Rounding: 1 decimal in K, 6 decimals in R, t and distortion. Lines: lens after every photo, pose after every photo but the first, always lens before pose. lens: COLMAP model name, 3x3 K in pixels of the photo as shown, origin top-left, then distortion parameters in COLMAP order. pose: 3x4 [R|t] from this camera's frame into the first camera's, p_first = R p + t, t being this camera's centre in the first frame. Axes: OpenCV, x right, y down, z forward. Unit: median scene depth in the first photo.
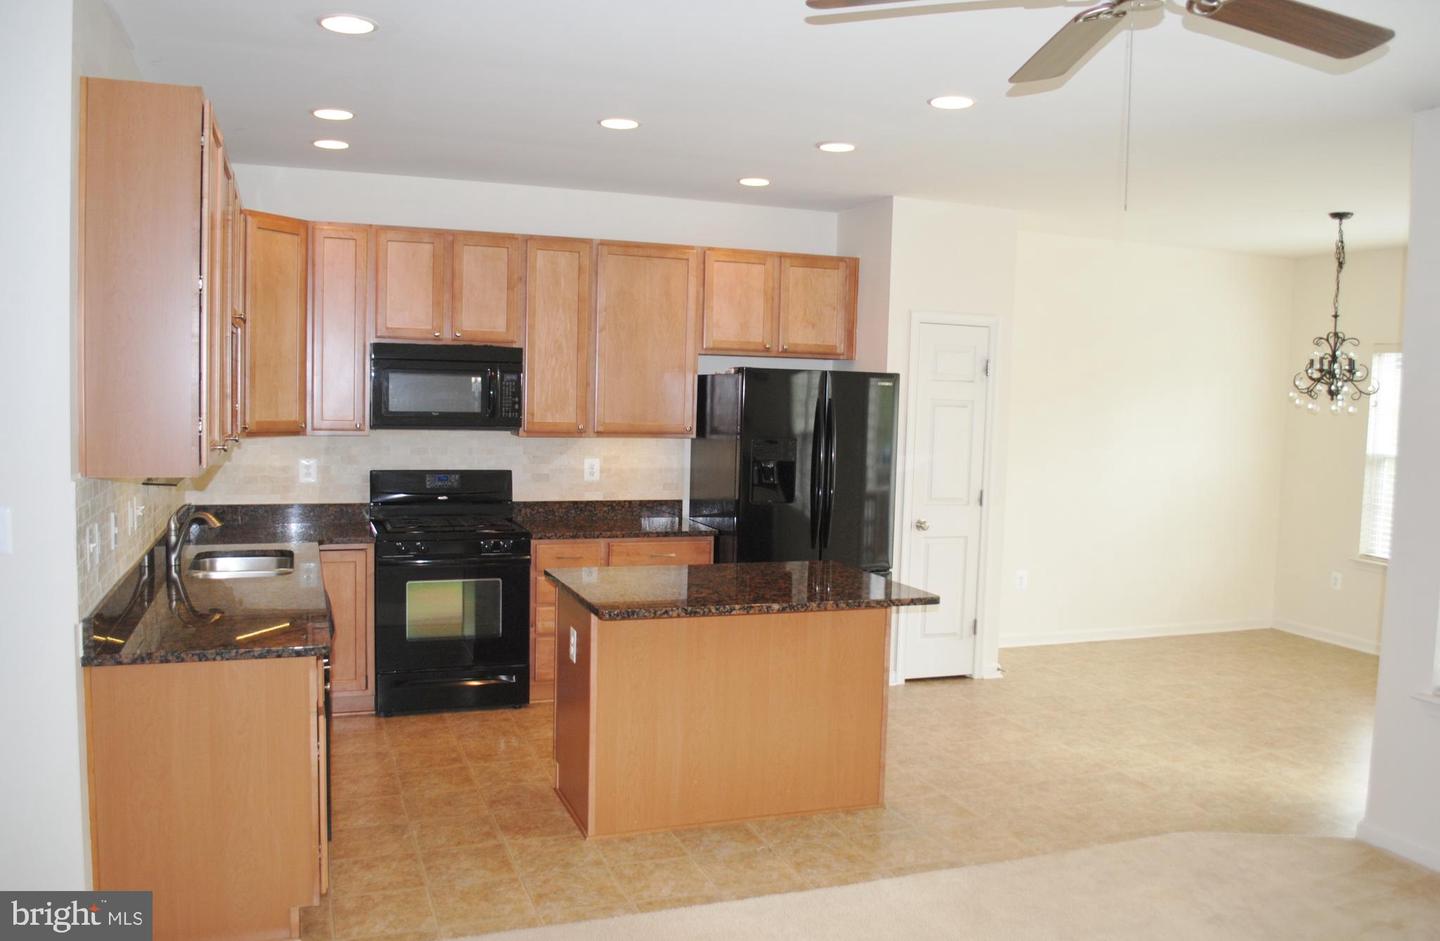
lens RADIAL K [[1166.5, 0, 742.8], [0, 1166.5, 474.3], [0, 0, 1]] dist [-0.072708, 0.002406]
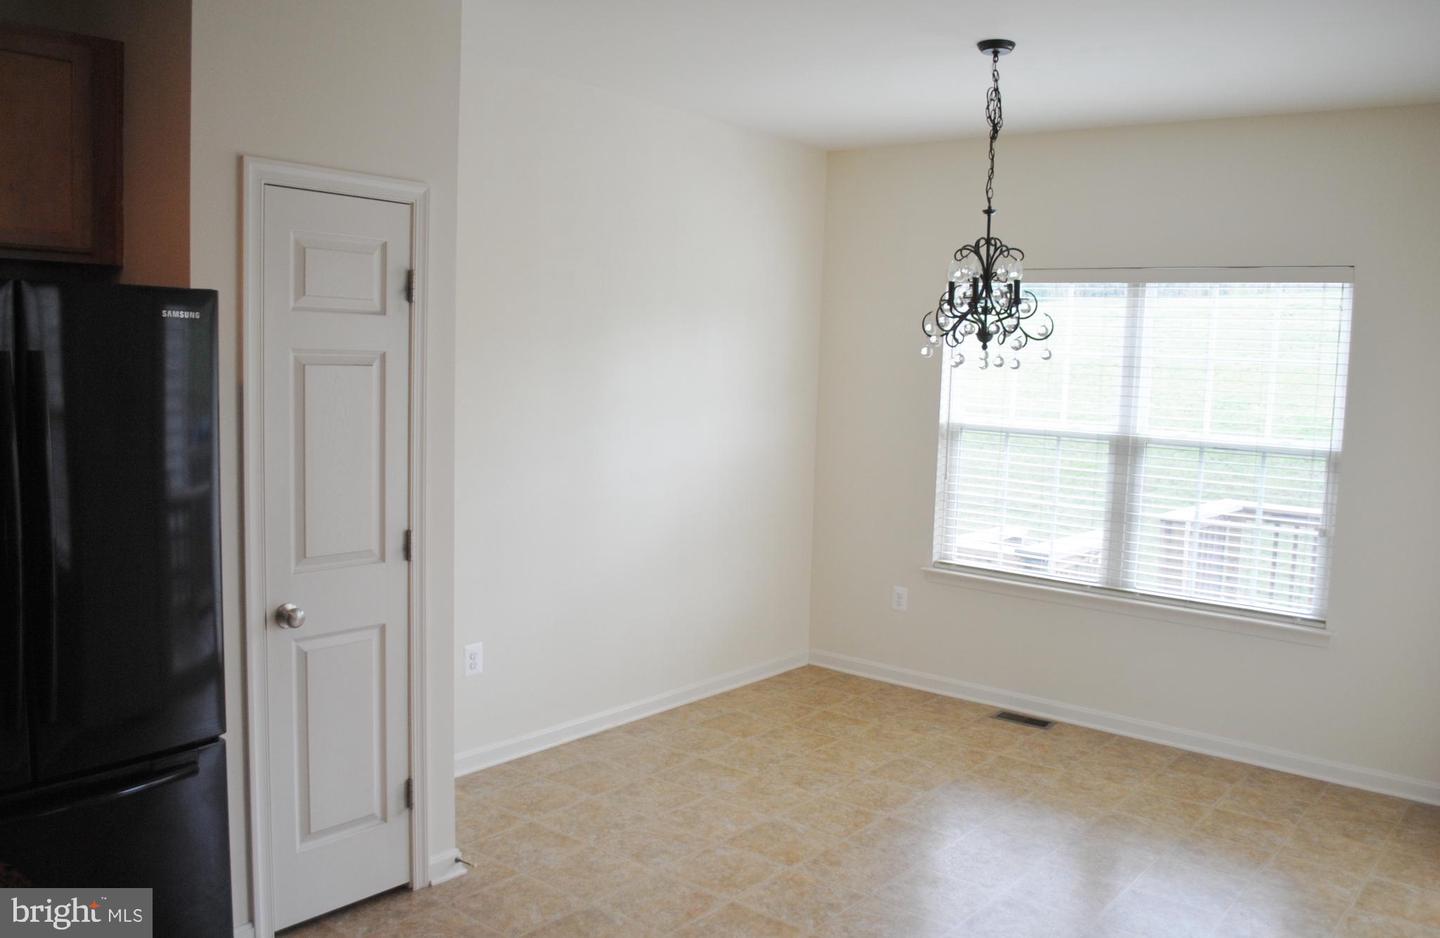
lens RADIAL K [[1166.5, 0, 742.8], [0, 1166.5, 472.8], [0, 0, 1]] dist [-0.072708, 0.002406]
pose [[0.865093, -0.052168, 0.498891, 0.086846], [0.031884, 0.998285, 0.049099, -0.033224], [-0.500597, -0.026568, 0.865273, 0.526159]]
